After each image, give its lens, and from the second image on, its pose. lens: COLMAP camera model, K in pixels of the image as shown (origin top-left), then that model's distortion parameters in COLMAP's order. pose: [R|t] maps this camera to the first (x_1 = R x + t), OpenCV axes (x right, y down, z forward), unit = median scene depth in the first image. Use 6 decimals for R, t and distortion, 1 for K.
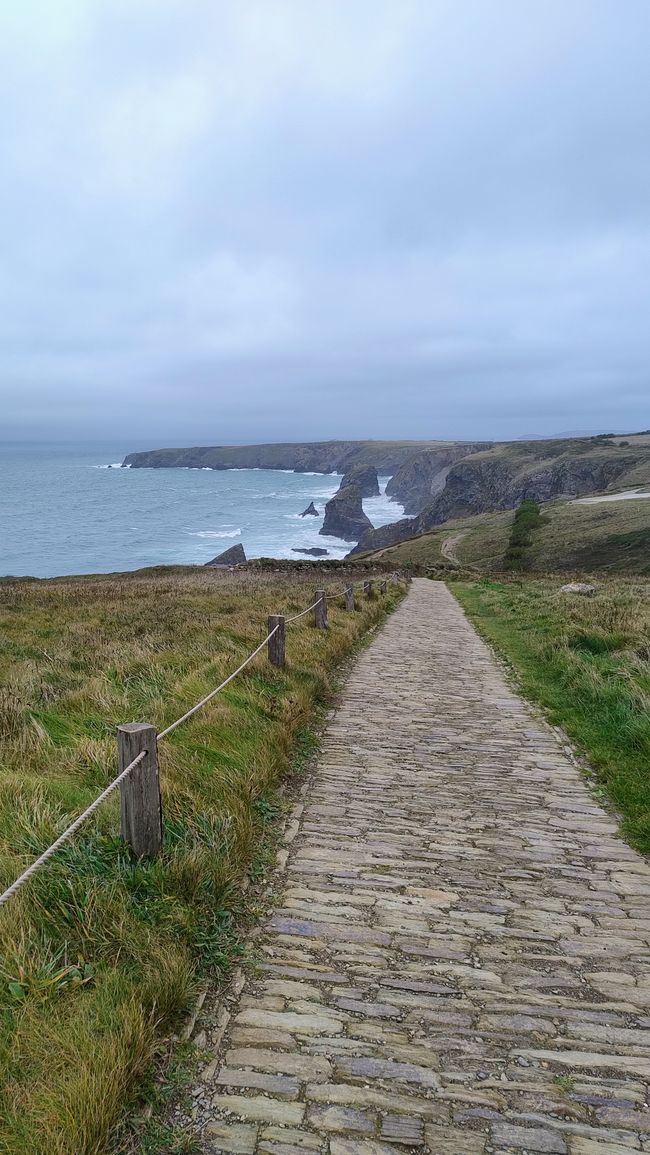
lens RADIAL K [[820.2, 0, 315.3], [0, 820.2, 581.4], [0, 0, 1]] dist [0.065058, -0.041001]
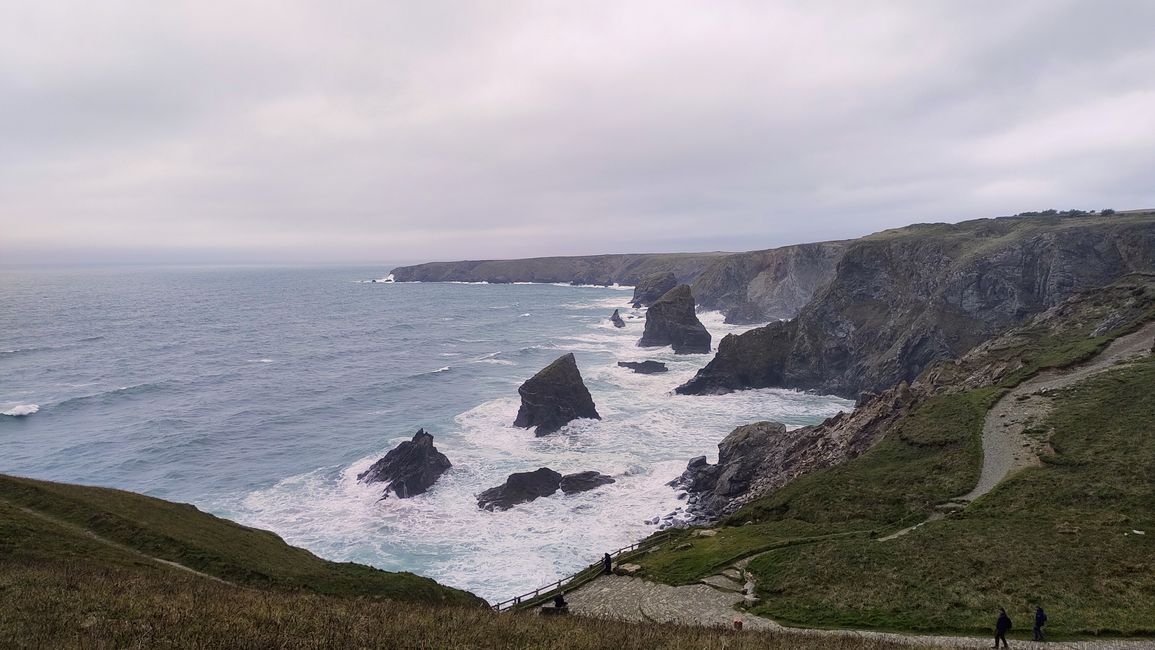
lens RADIAL K [[820.2, 0, 578.1], [0, 820.2, 339.6], [0, 0, 1]] dist [0.065058, -0.041001]
pose [[0.999981, -0.004905, 0.003764, -0.148725], [0.005172, 0.997210, -0.074471, -0.008183], [-0.003389, 0.074489, 0.997216, 0.486893]]
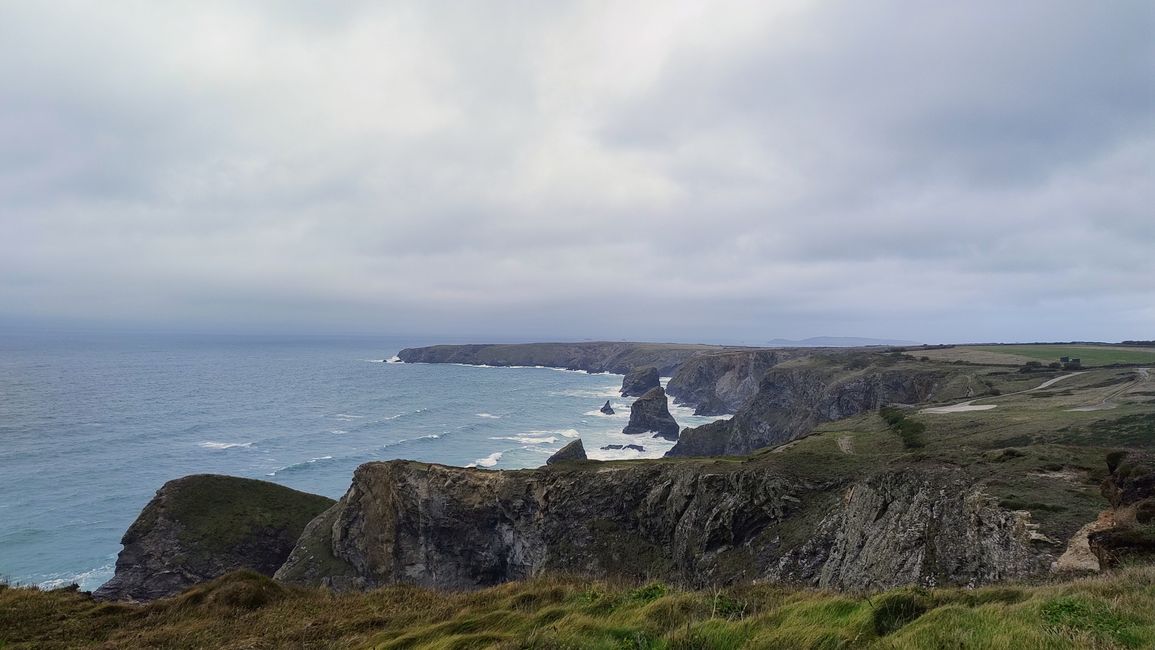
lens RADIAL K [[820.2, 0, 578.6], [0, 820.2, 325.4], [0, 0, 1]] dist [0.065058, -0.041001]
pose [[0.999548, 0.025572, 0.015813, -0.192894], [-0.022203, 0.982434, -0.185285, 0.013996], [-0.020273, 0.184850, 0.982558, -0.173951]]
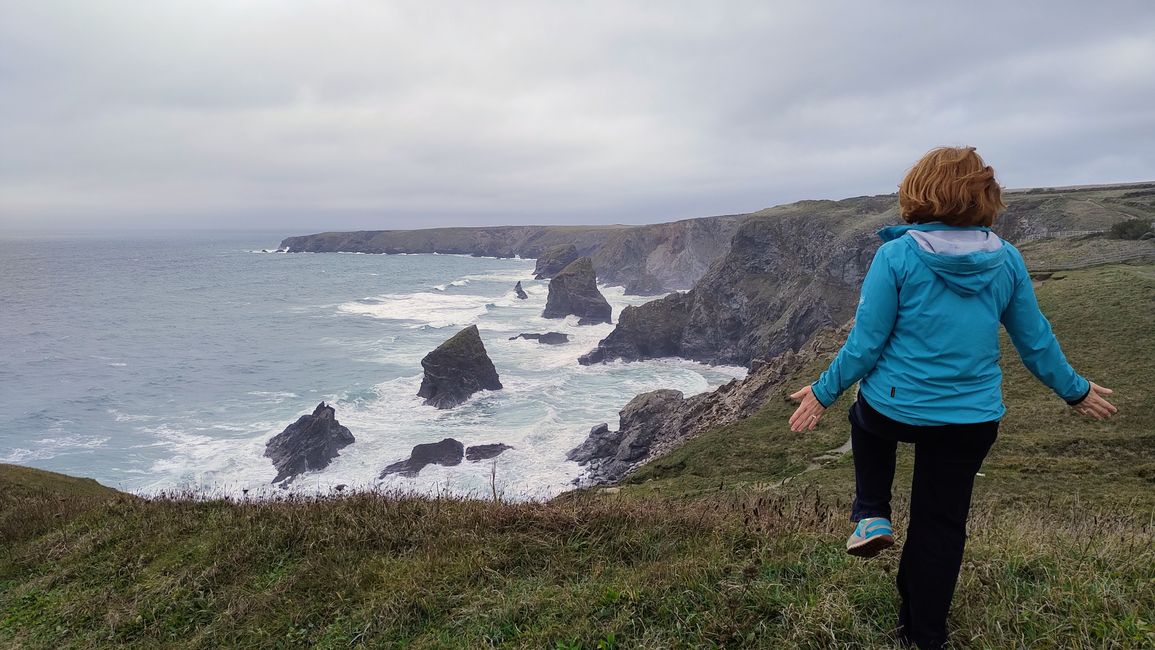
lens RADIAL K [[820.2, 0, 576.6], [0, 820.2, 332.4], [0, 0, 1]] dist [0.065058, -0.041001]
pose [[0.992570, -0.010636, 0.121206, -0.152069], [0.016567, 0.998709, -0.048025, -0.006510], [-0.120538, 0.049676, 0.991465, 0.473384]]
